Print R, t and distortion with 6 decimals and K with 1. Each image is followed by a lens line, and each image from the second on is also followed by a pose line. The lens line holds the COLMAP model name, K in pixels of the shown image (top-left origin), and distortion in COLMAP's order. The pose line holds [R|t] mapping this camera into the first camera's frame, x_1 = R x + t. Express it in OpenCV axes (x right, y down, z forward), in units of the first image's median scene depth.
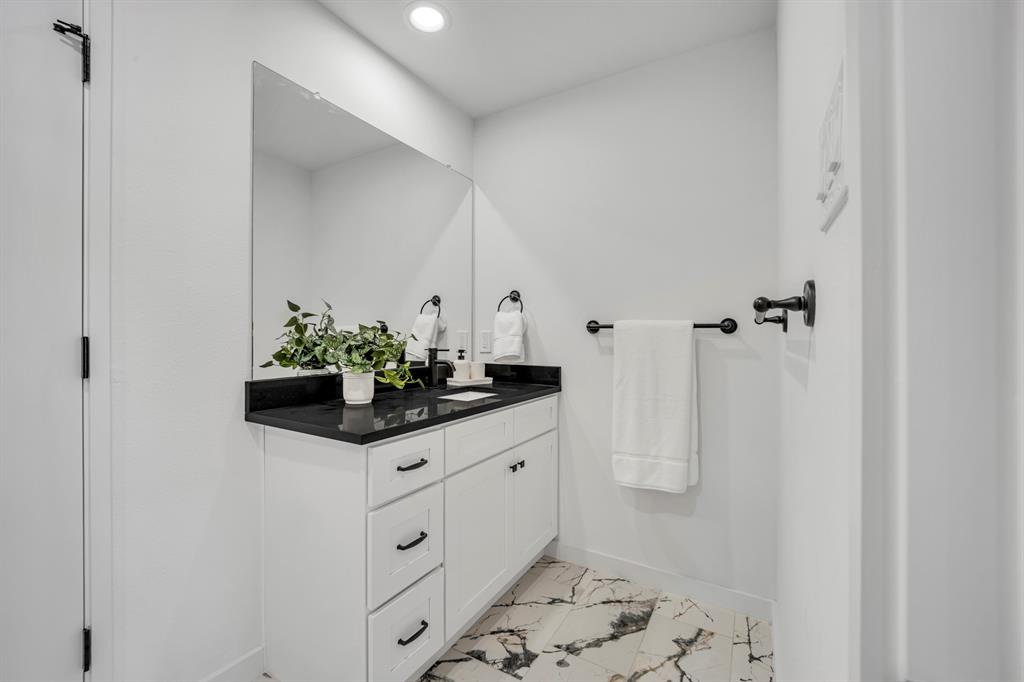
lens RADIAL K [[422.7, 0, 507.5], [0, 422.7, 341.4], [0, 0, 1]] dist [-0.019000, 0.001007]
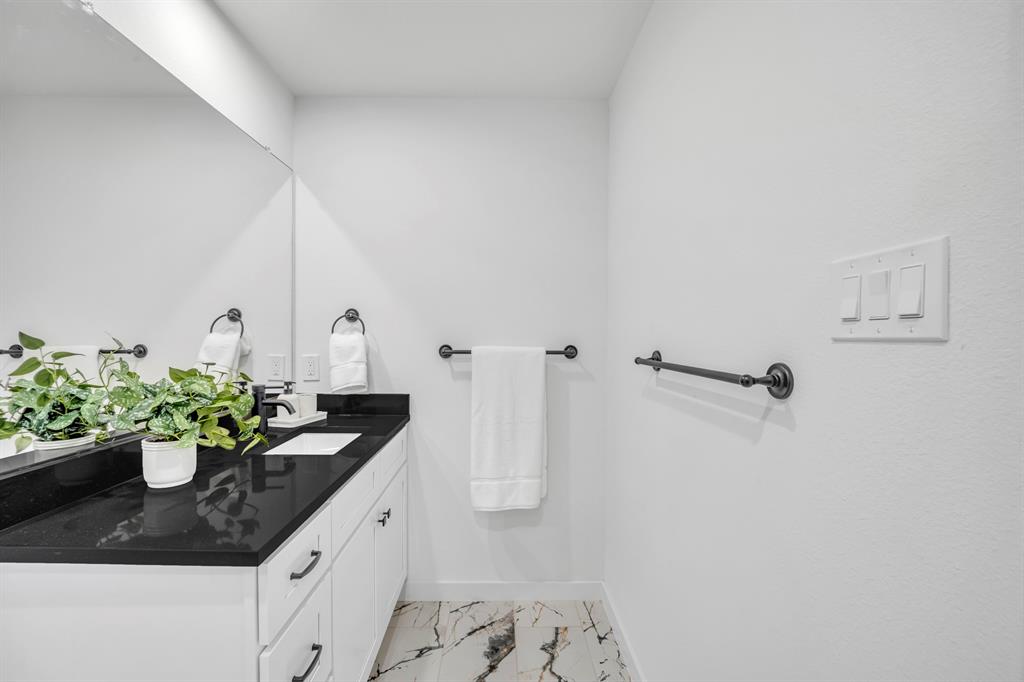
lens RADIAL K [[422.7, 0, 508.0], [0, 422.7, 339.6], [0, 0, 1]] dist [-0.019000, 0.001007]
pose [[0.848612, -0.007349, 0.528964, -0.204695], [0.004964, 0.999970, 0.005929, -0.072649], [-0.528992, -0.002405, 0.848624, 0.116107]]
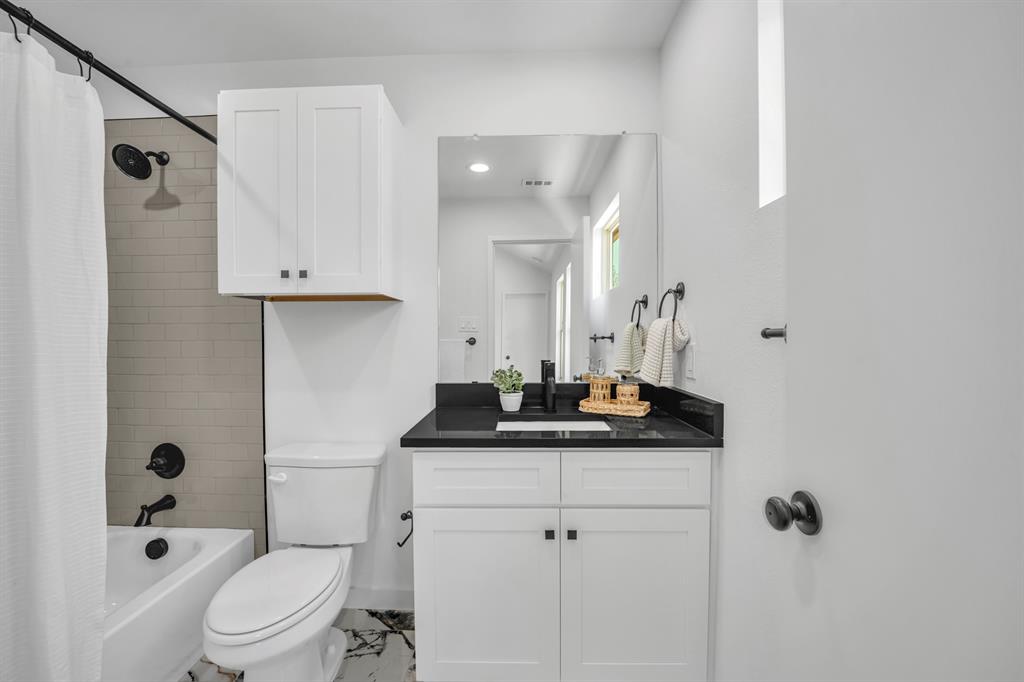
lens RADIAL K [[422.7, 0, 508.2], [0, 422.7, 347.9], [0, 0, 1]] dist [-0.019000, 0.001007]
pose [[0.484401, 0.011312, -0.874773, 0.555777], [0.006590, 0.999841, 0.016579, -0.031742], [0.874821, -0.013795, 0.484249, 0.532762]]
